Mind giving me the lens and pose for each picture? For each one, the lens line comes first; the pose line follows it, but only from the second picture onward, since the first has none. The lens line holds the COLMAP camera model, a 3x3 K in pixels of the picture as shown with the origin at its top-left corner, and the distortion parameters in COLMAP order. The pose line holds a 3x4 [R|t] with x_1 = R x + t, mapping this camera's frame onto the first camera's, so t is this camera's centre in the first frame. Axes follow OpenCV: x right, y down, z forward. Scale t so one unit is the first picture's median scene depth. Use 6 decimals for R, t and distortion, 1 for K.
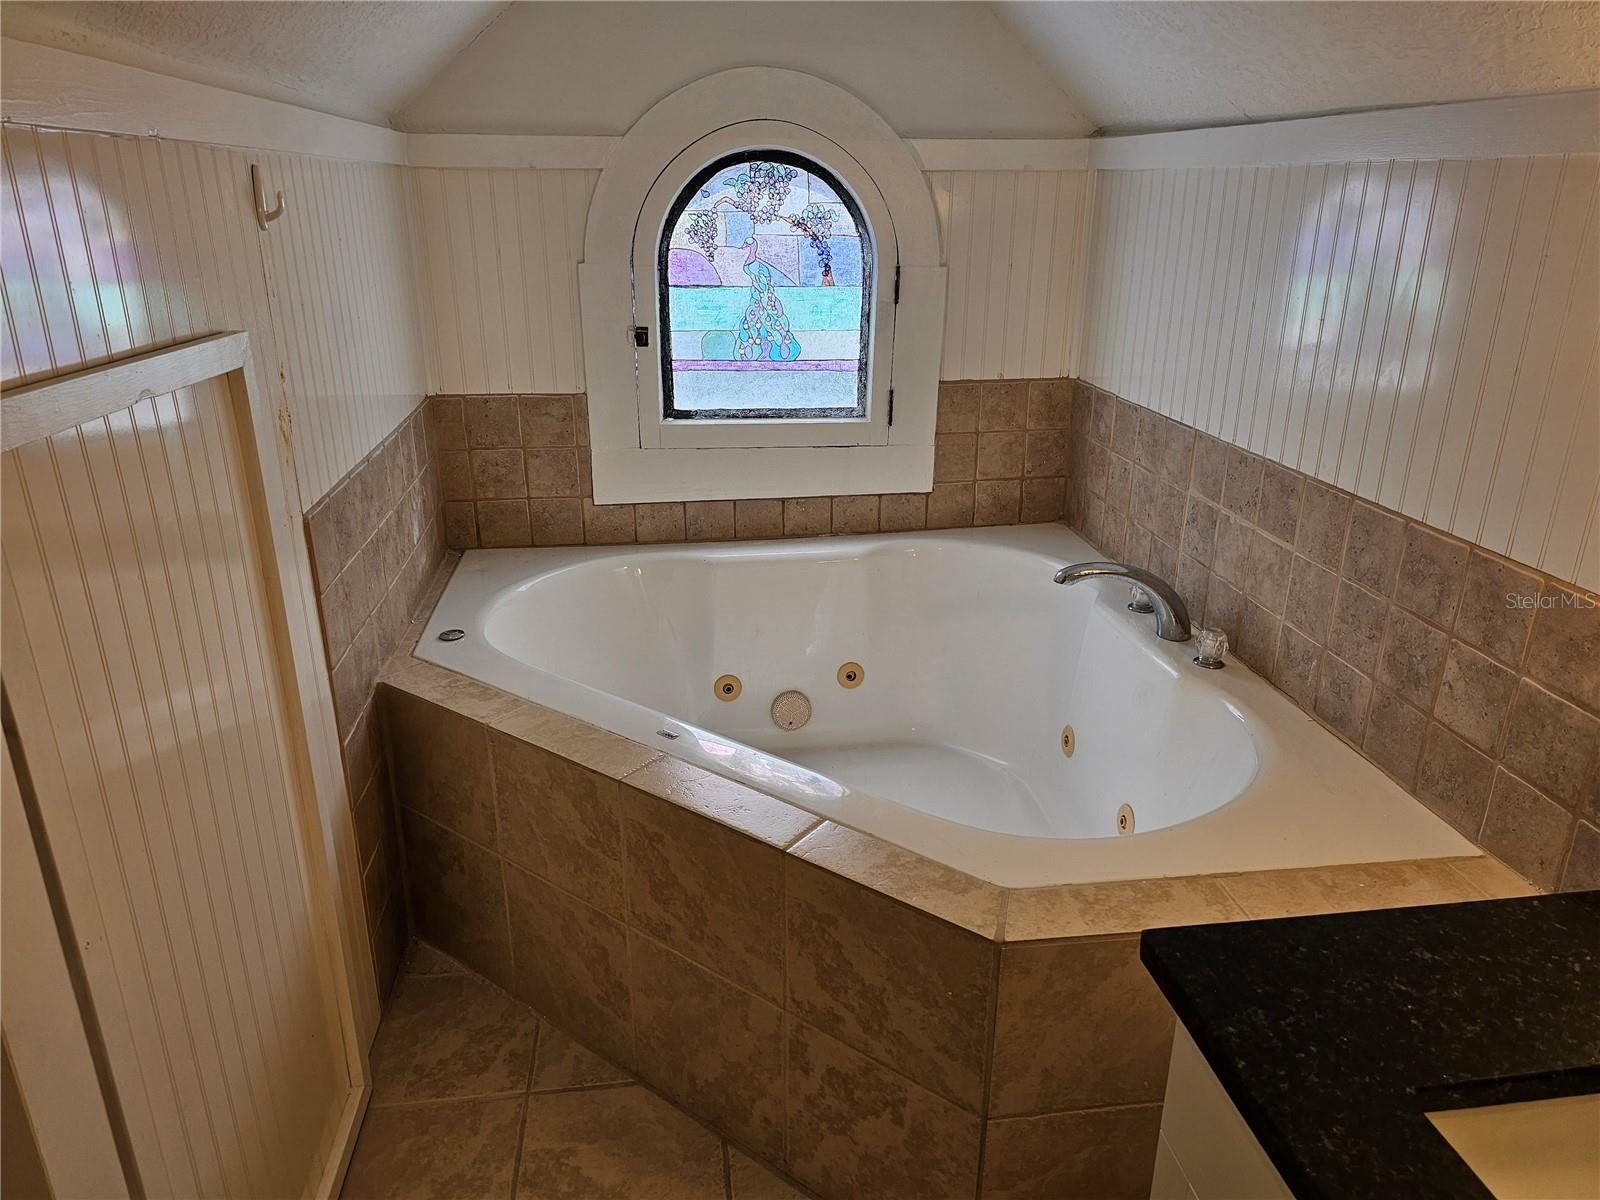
lens RADIAL K [[1081.1, 0, 795.9], [0, 1081.1, 607.6], [0, 0, 1]] dist [0.081699, -0.079639]
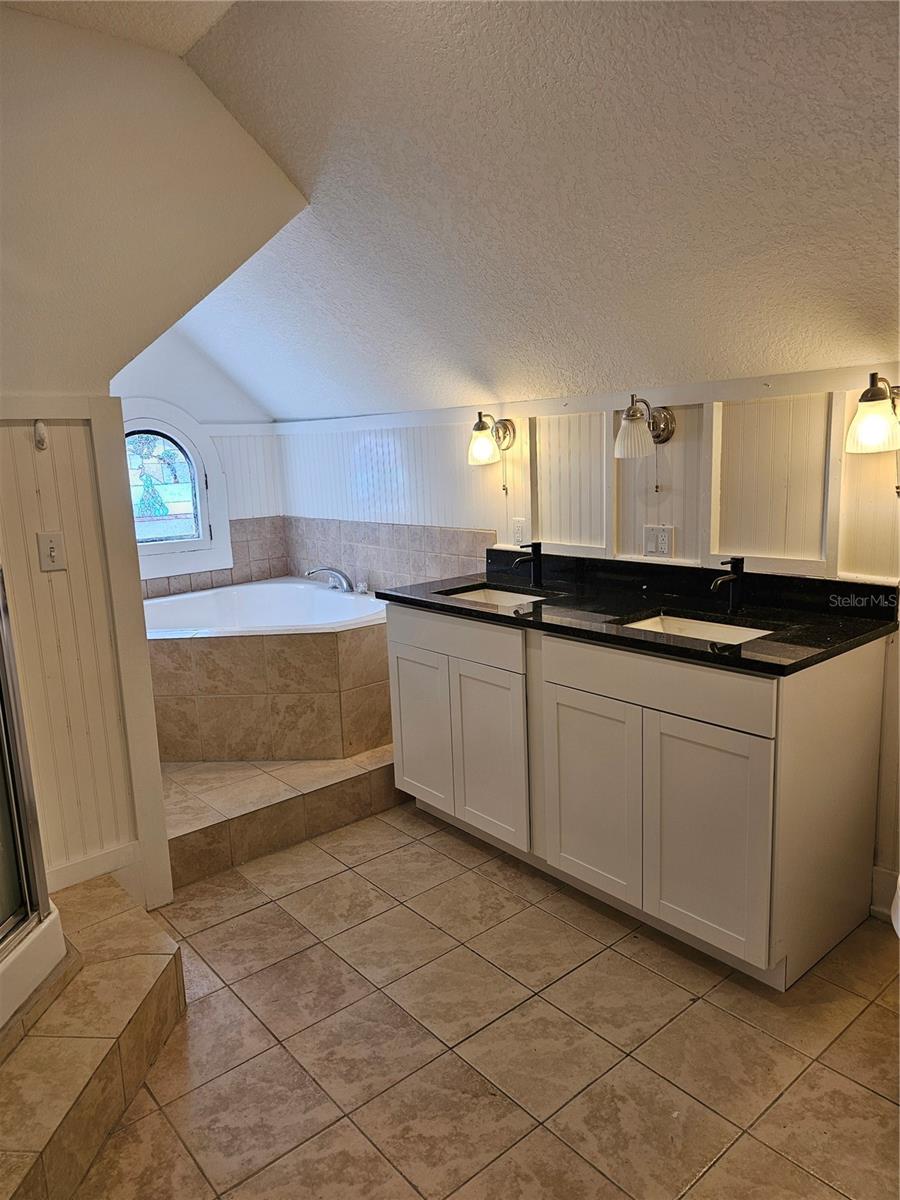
lens RADIAL K [[810.8, 0, 450.0], [0, 810.8, 600.0], [0, 0, 1]] dist [0.081699, -0.079639]
pose [[0.842363, -0.134629, 0.521824, -0.447093], [0.229803, 0.965579, -0.121848, 0.309907], [-0.487458, 0.222557, 0.844306, -0.749938]]
